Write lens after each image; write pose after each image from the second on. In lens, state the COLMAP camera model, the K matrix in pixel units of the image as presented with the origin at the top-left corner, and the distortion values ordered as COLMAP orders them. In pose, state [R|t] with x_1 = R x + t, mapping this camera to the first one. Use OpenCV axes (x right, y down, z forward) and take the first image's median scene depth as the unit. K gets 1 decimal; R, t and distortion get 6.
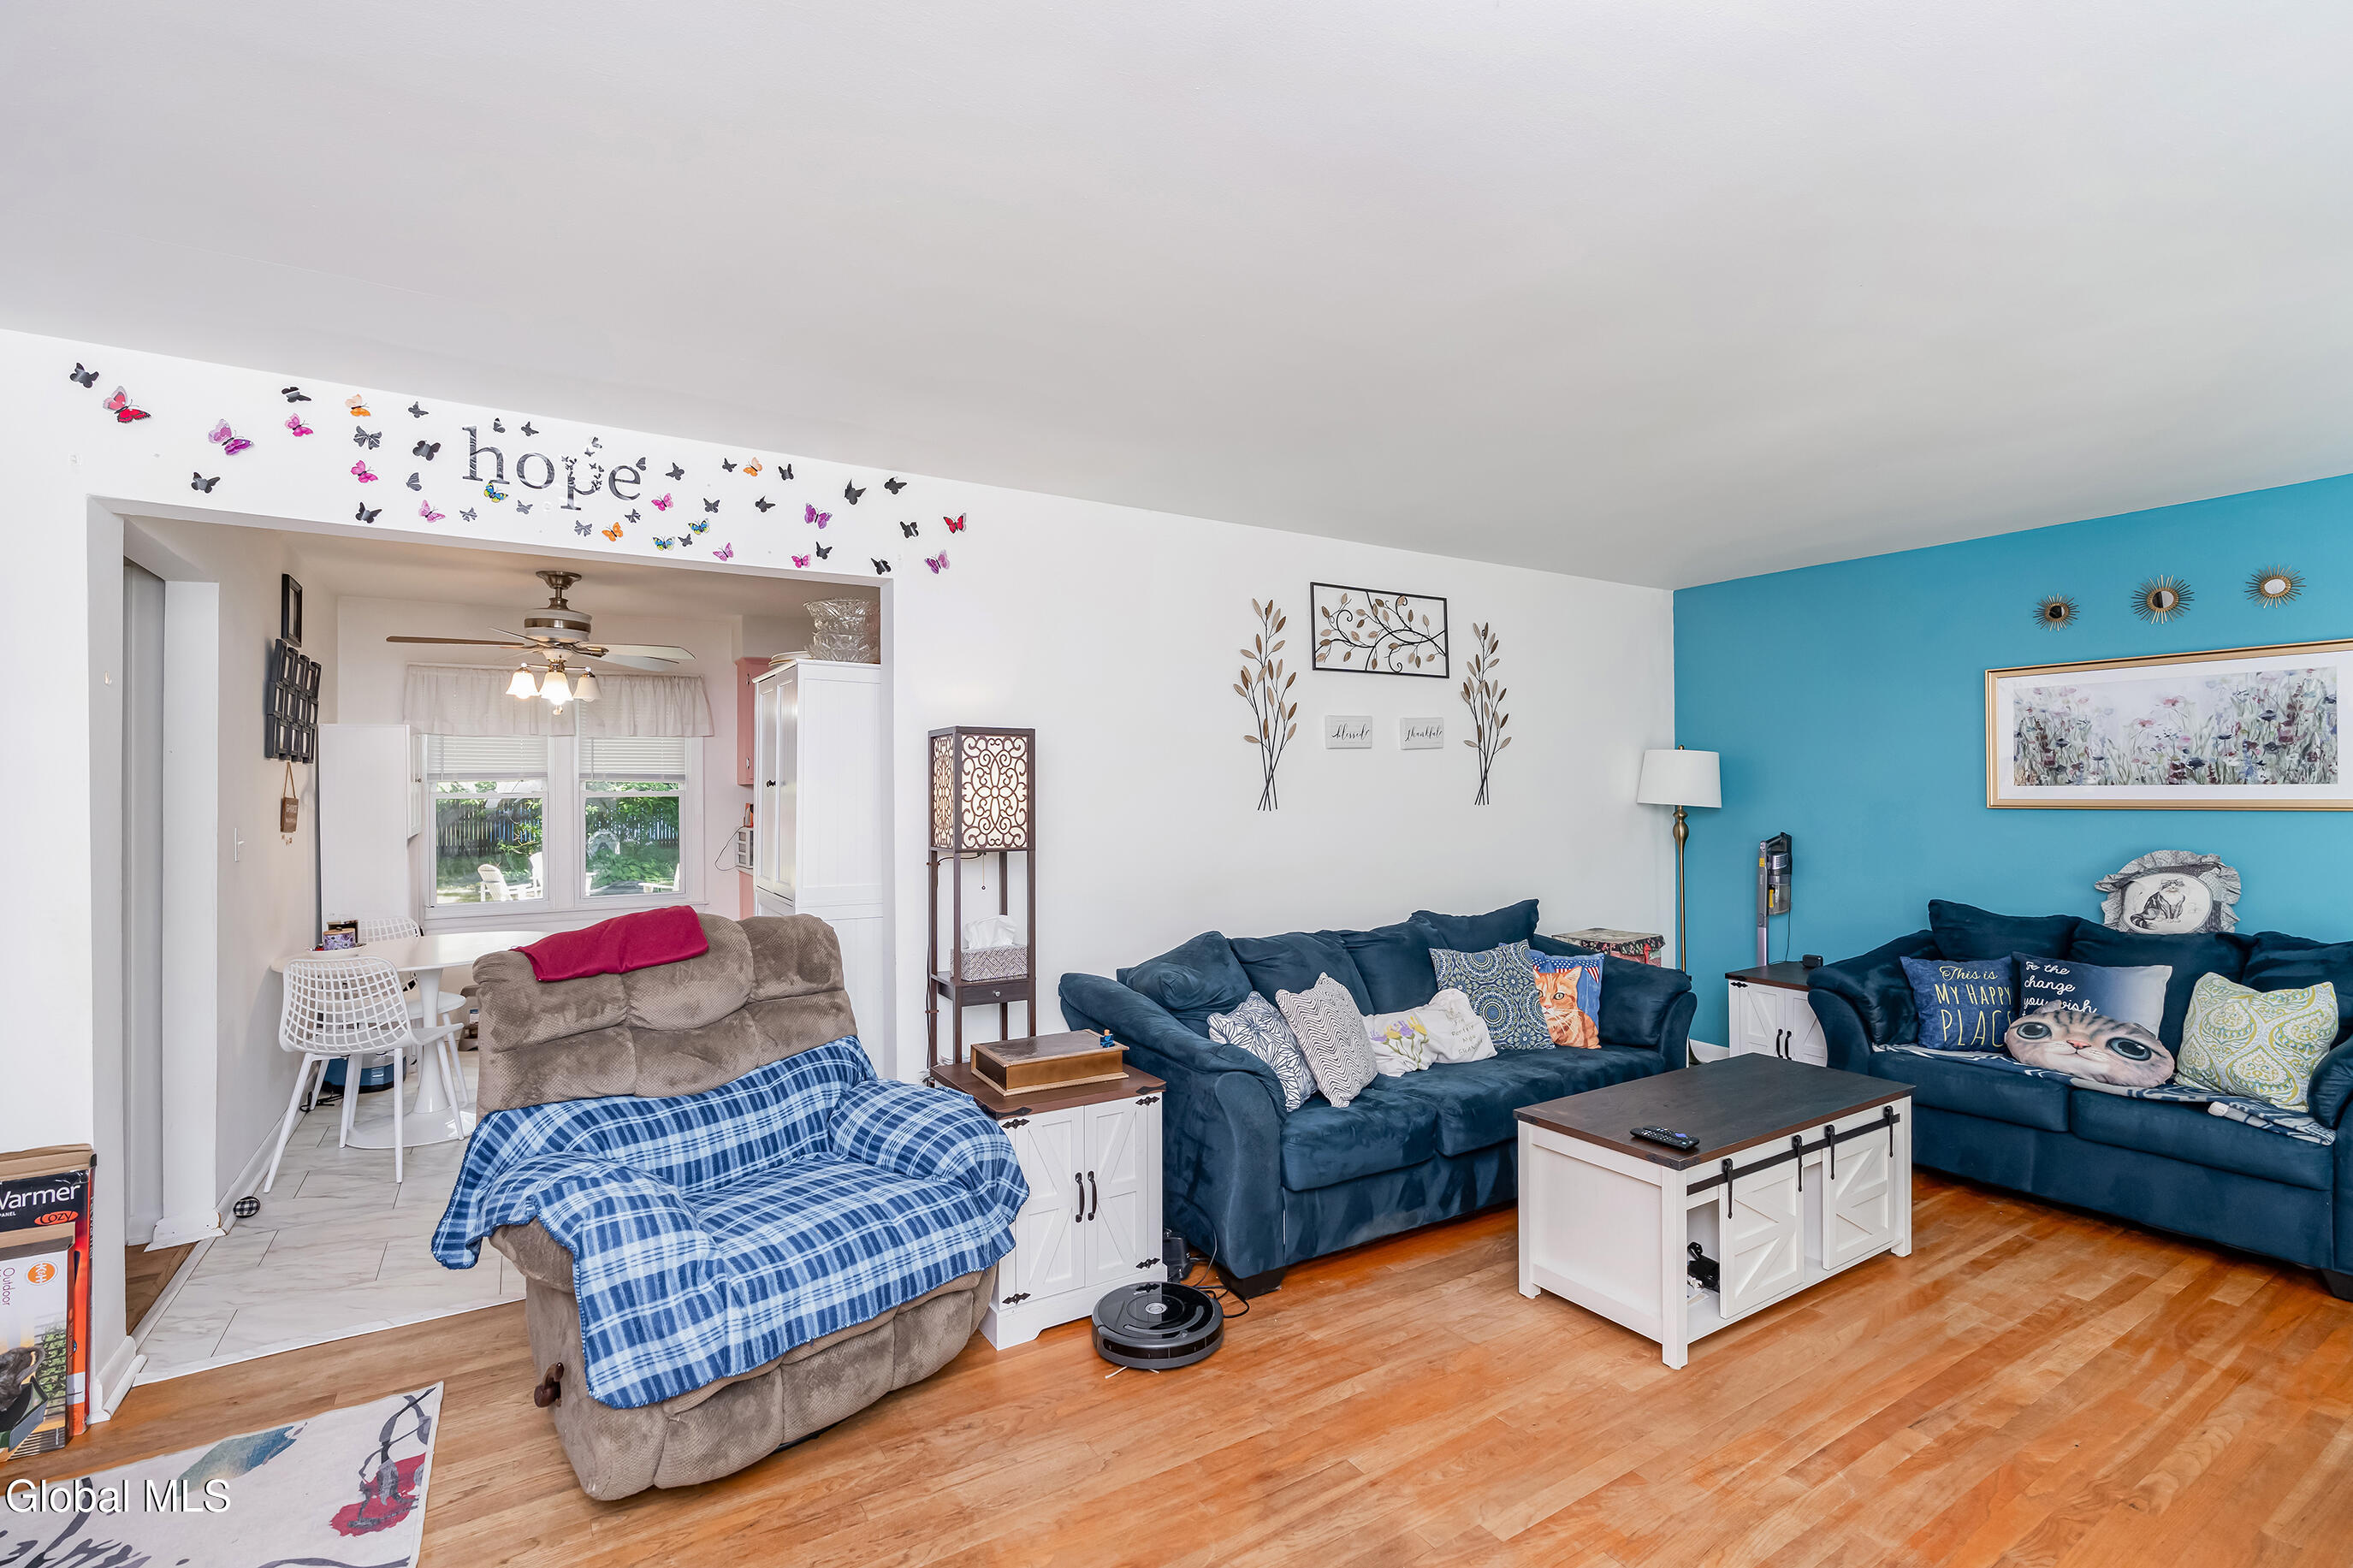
lens RADIAL K [[1057.5, 0, 1180.0], [0, 1057.5, 786.3], [0, 0, 1]] dist [-0.016714, 0.005306]
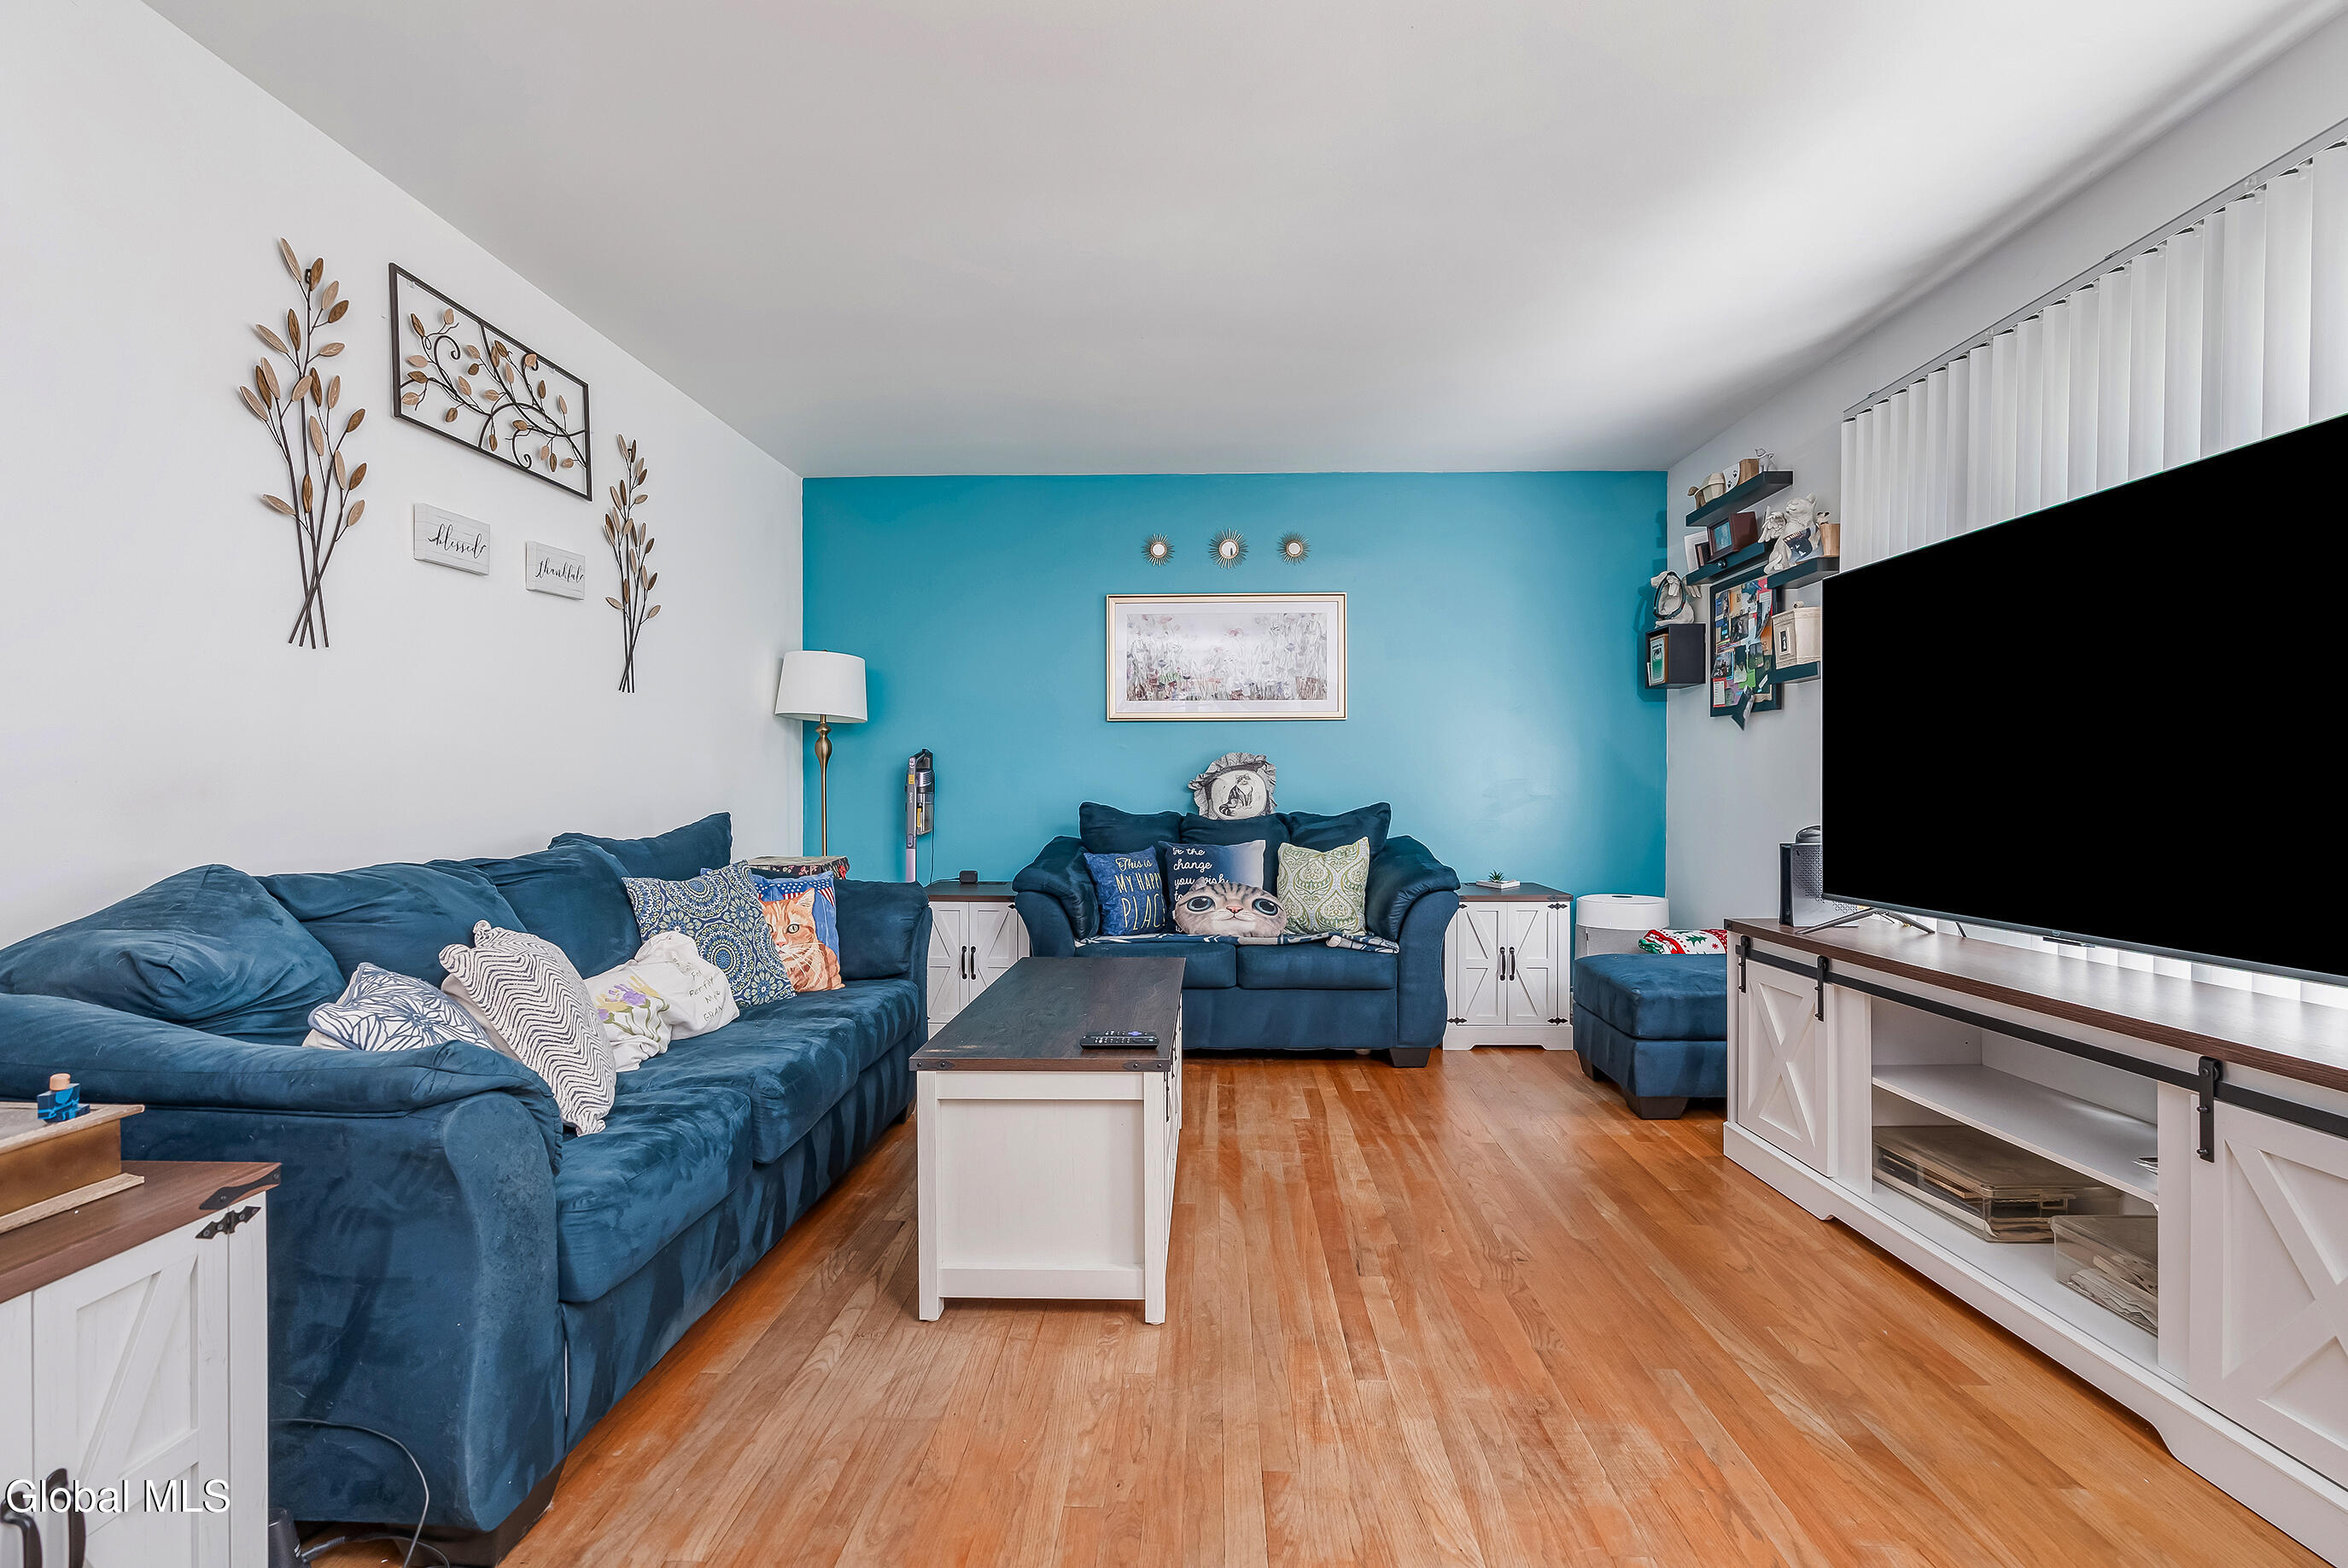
lens RADIAL K [[1055.2, 0, 1177.5], [0, 1055.2, 786.3], [0, 0, 1]] dist [-0.016714, 0.005306]
pose [[0.561403, -0.000122, 0.827543, -0.120264], [-0.003892, 0.999989, 0.002787, 0.099758], [-0.827533, -0.004786, 0.561396, 0.369555]]
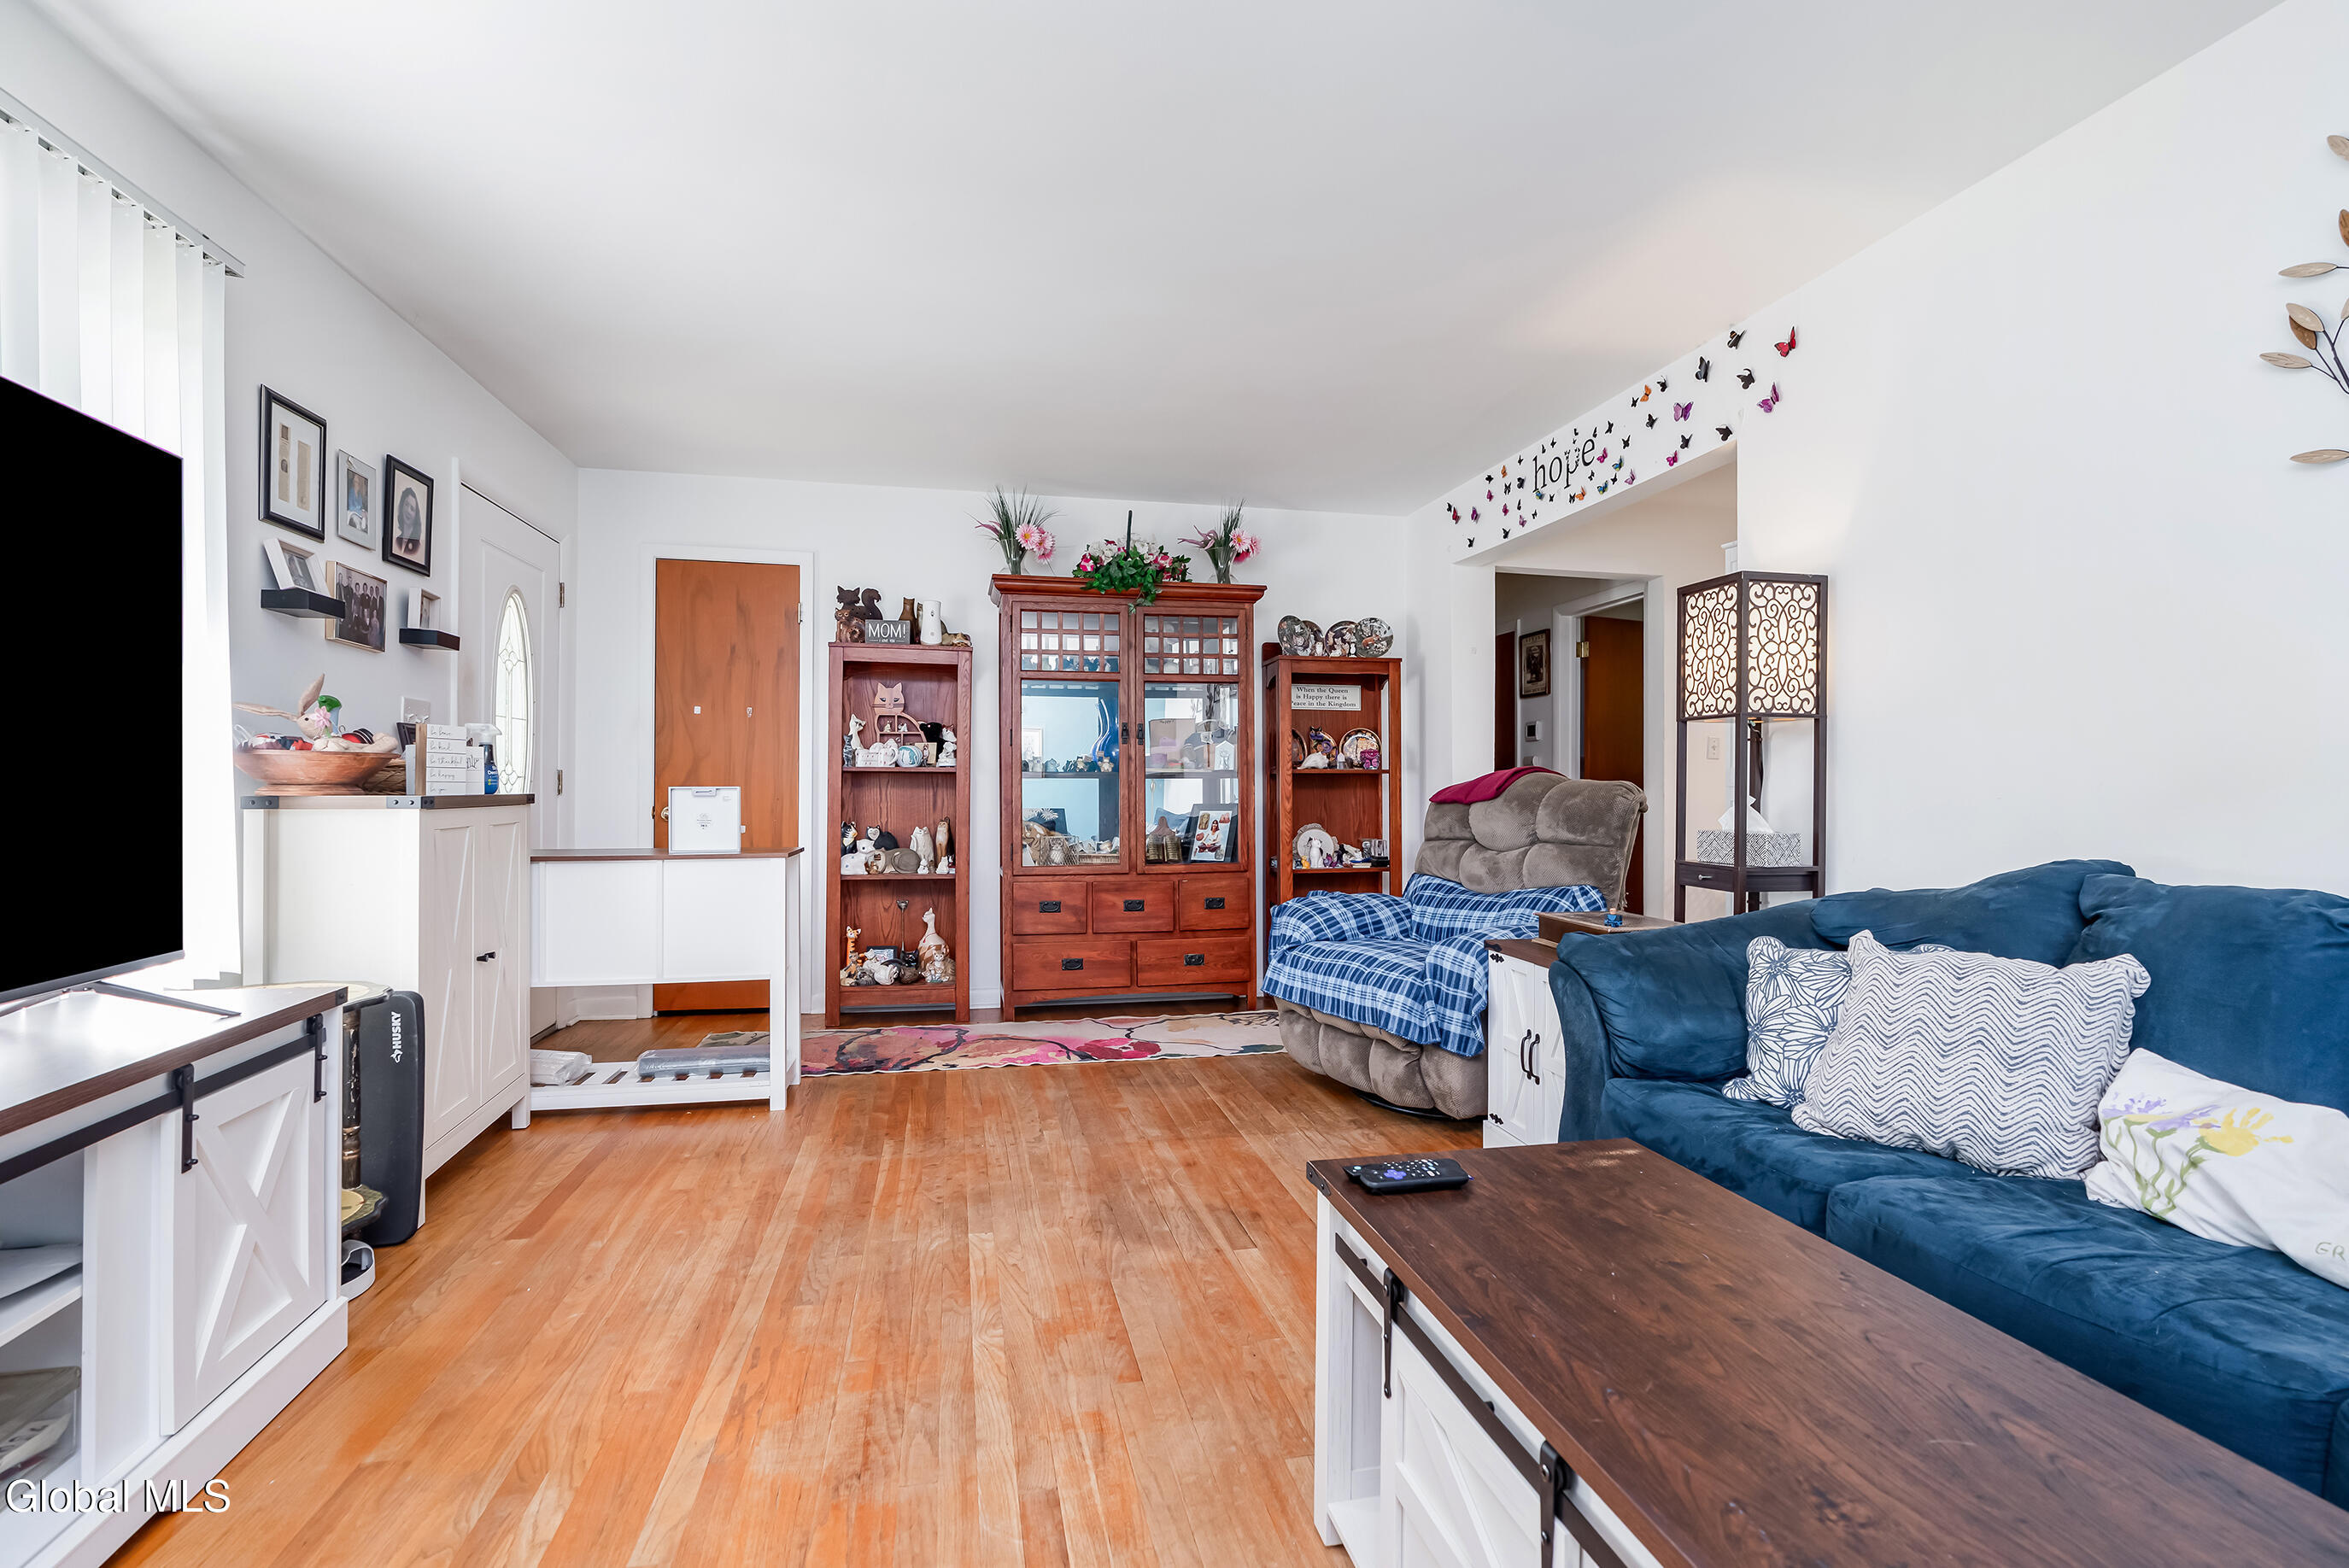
lens RADIAL K [[1055.7, 0, 1178.0], [0, 1055.7, 786.3], [0, 0, 1]] dist [-0.016714, 0.005306]
pose [[-0.338713, 0.002235, -0.940887, 0.701714], [0.002395, 0.999996, 0.001514, 0.100153], [0.940887, -0.001741, -0.338717, 0.758658]]
